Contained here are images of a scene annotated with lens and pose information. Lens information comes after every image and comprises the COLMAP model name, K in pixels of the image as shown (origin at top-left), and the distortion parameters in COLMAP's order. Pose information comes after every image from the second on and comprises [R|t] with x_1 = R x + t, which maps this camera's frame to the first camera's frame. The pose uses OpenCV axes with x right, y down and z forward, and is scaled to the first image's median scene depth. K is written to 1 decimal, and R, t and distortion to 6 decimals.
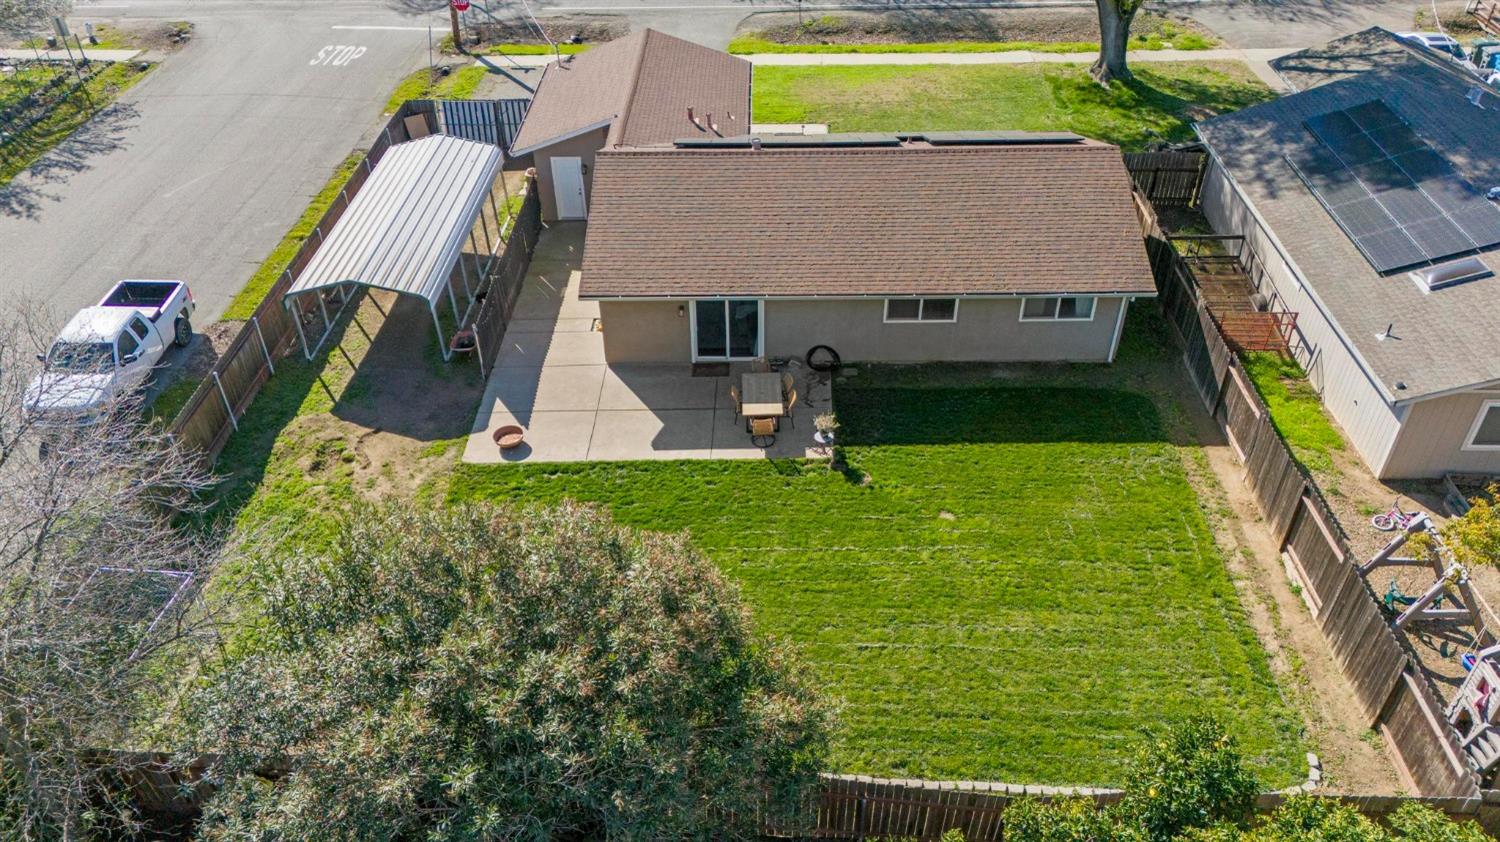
lens RADIAL K [[1101.3, 0, 750.0], [0, 1101.3, 421.0], [0, 0, 1]] dist [0.054580, -0.040334]
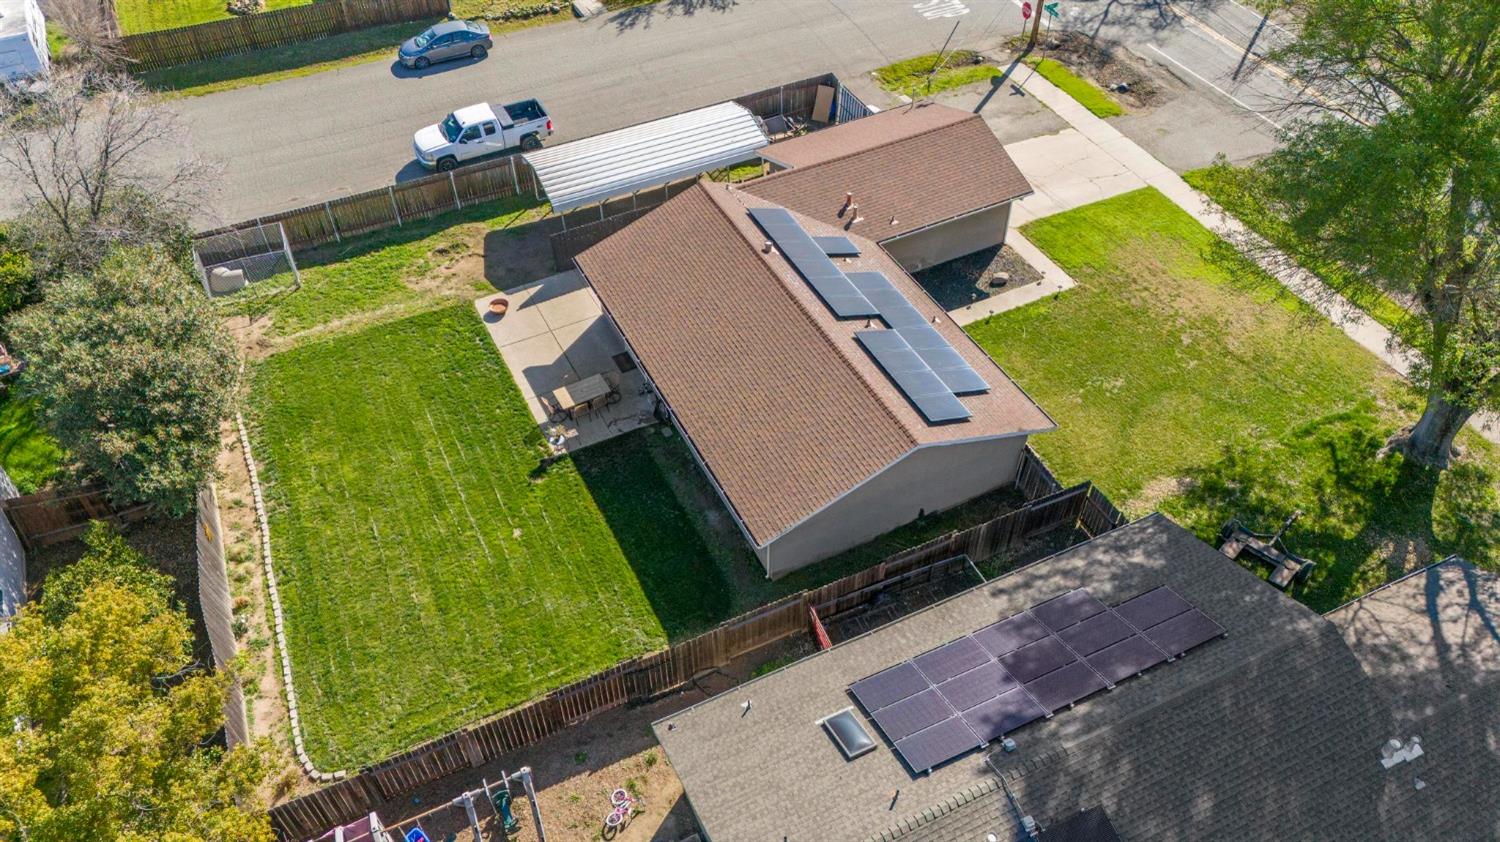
lens RADIAL K [[1101.3, 0, 750.0], [0, 1101.3, 421.0], [0, 0, 1]] dist [0.054580, -0.040334]
pose [[0.460930, 0.643680, -0.610917, 0.932681], [-0.536427, 0.750493, 0.386013, -0.615723], [0.706958, 0.149787, 0.691212, 0.216218]]
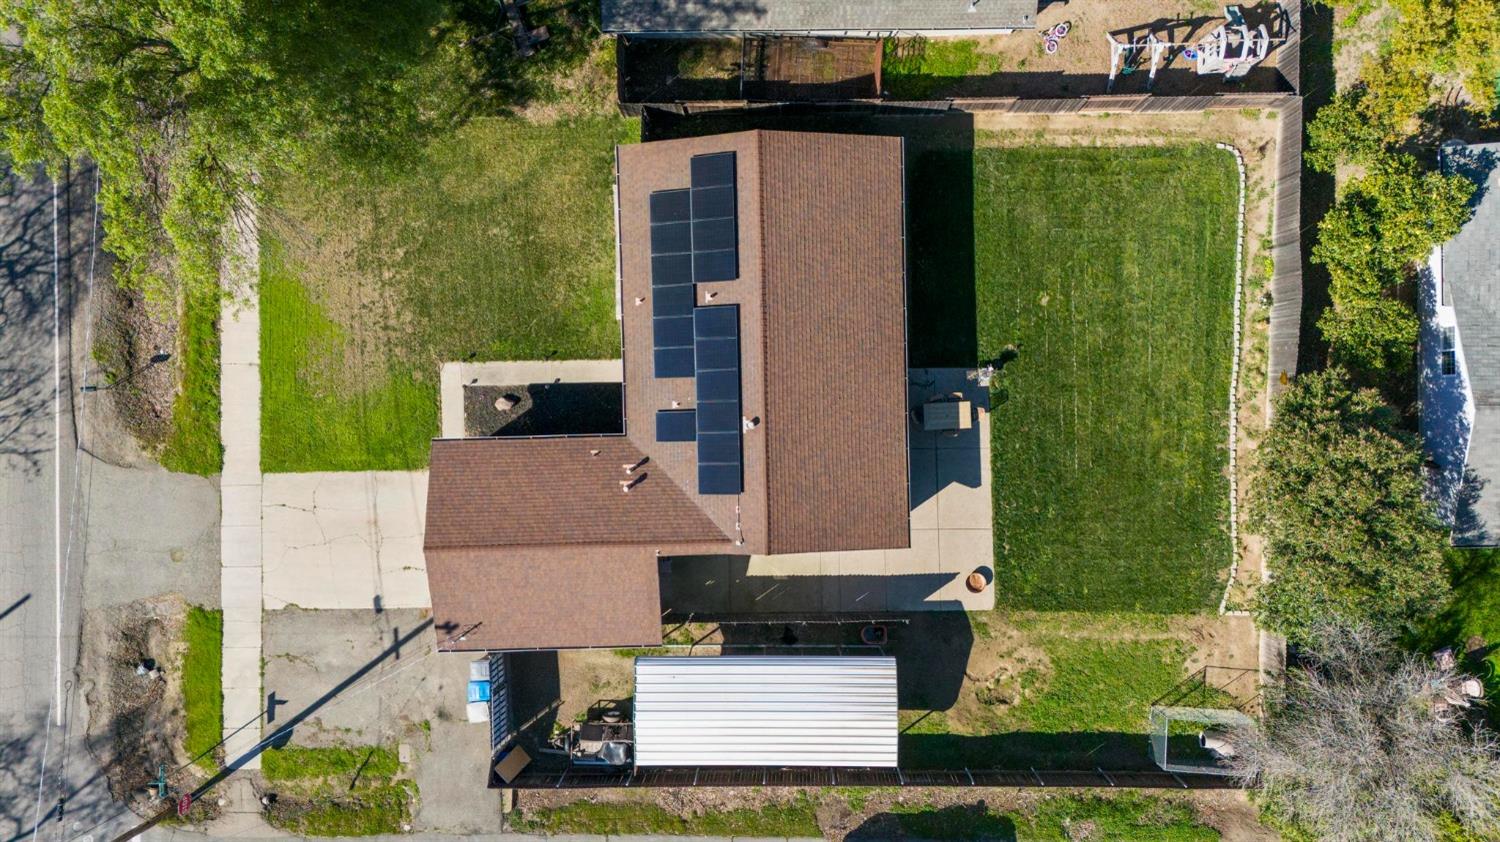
lens RADIAL K [[1101.3, 0, 750.0], [0, 1101.3, 421.0], [0, 0, 1]] dist [0.054580, -0.040334]
pose [[-0.033453, -0.999317, 0.015671, -0.010661], [0.631713, -0.008991, 0.775150, -1.311079], [-0.774480, 0.035830, 0.631583, 0.267696]]
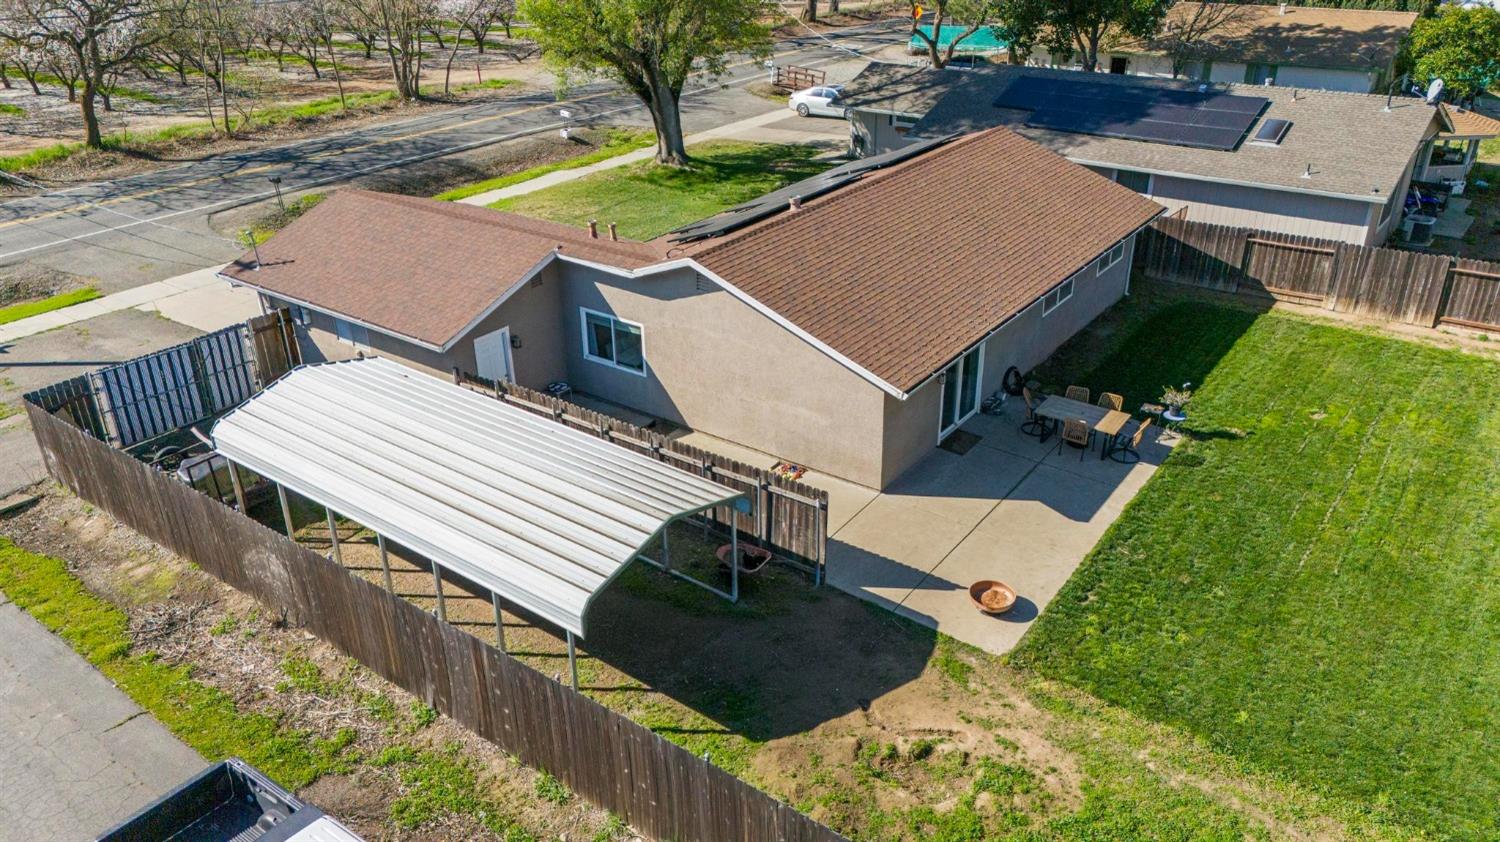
lens RADIAL K [[1101.3, 0, 750.0], [0, 1101.3, 421.0], [0, 0, 1]] dist [0.054580, -0.040334]
pose [[0.582865, -0.358143, 0.729385, -0.736435], [0.498834, 0.866285, 0.026736, -0.165703], [-0.641430, 0.348259, 0.683581, 0.577978]]
